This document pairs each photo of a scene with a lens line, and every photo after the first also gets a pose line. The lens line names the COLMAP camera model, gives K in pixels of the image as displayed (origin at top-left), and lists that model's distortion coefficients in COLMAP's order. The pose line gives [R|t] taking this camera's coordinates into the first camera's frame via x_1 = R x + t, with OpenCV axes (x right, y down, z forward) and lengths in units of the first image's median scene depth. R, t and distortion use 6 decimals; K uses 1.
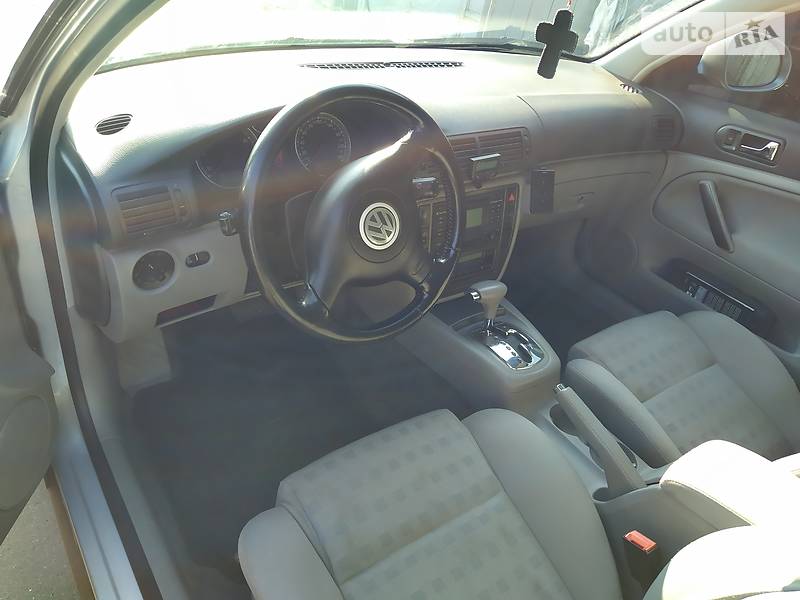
lens RADIAL K [[580.2, 0, 399.3], [0, 580.2, 333.9], [0, 0, 1]] dist [0.080295, -0.076550]
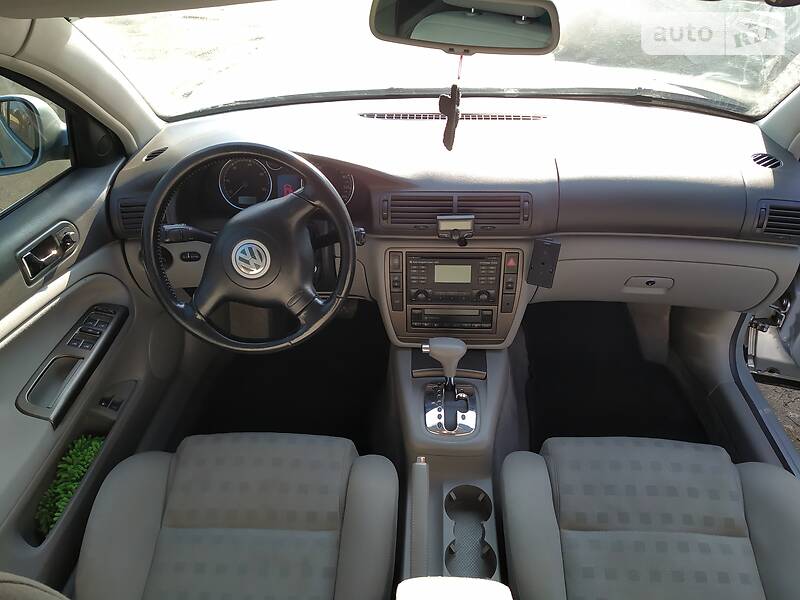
lens RADIAL K [[580.2, 0, 399.3], [0, 580.2, 333.9], [0, 0, 1]] dist [0.080295, -0.076550]
pose [[0.773635, 0.274890, -0.570898, 0.699133], [-0.283482, 0.955950, 0.076141, -0.162939], [0.566680, 0.102934, 0.817483, 0.159967]]
